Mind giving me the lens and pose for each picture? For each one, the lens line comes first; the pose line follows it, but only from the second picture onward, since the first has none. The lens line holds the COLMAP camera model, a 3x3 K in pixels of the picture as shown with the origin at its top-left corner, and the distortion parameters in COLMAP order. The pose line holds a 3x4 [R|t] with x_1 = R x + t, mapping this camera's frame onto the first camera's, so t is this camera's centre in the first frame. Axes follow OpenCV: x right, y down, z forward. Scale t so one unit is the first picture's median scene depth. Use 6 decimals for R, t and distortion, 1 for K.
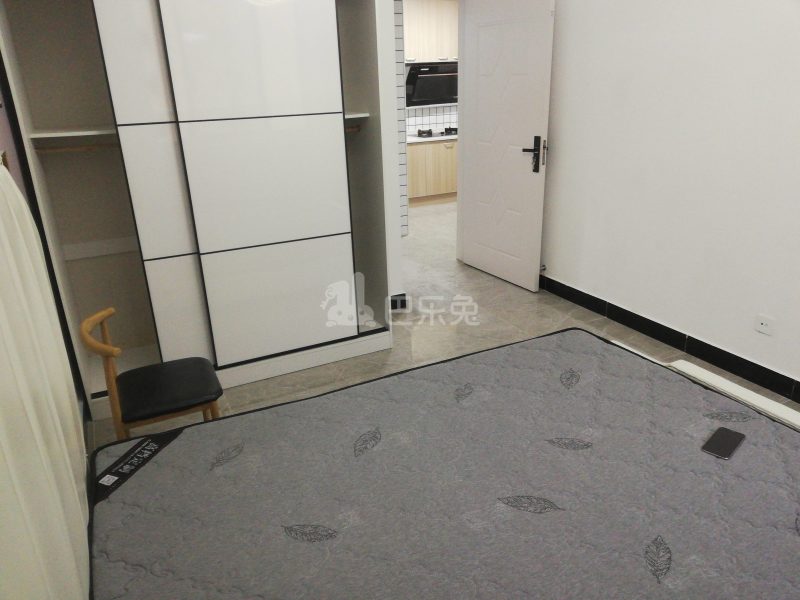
lens RADIAL K [[597.9, 0, 400.8], [0, 597.9, 299.5], [0, 0, 1]] dist [0.034247, 0.001402]
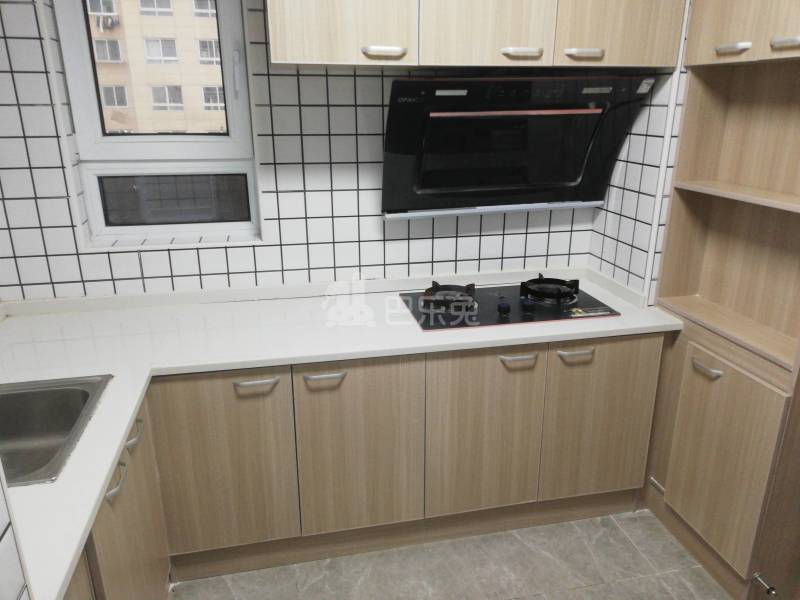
lens RADIAL K [[597.9, 0, 398.9], [0, 597.9, 299.5], [0, 0, 1]] dist [0.034247, 0.001402]
pose [[0.964120, 0.104602, -0.243989, 0.091257], [-0.112831, 0.993414, -0.019961, -0.273746], [0.240294, 0.046775, 0.969573, 0.714870]]
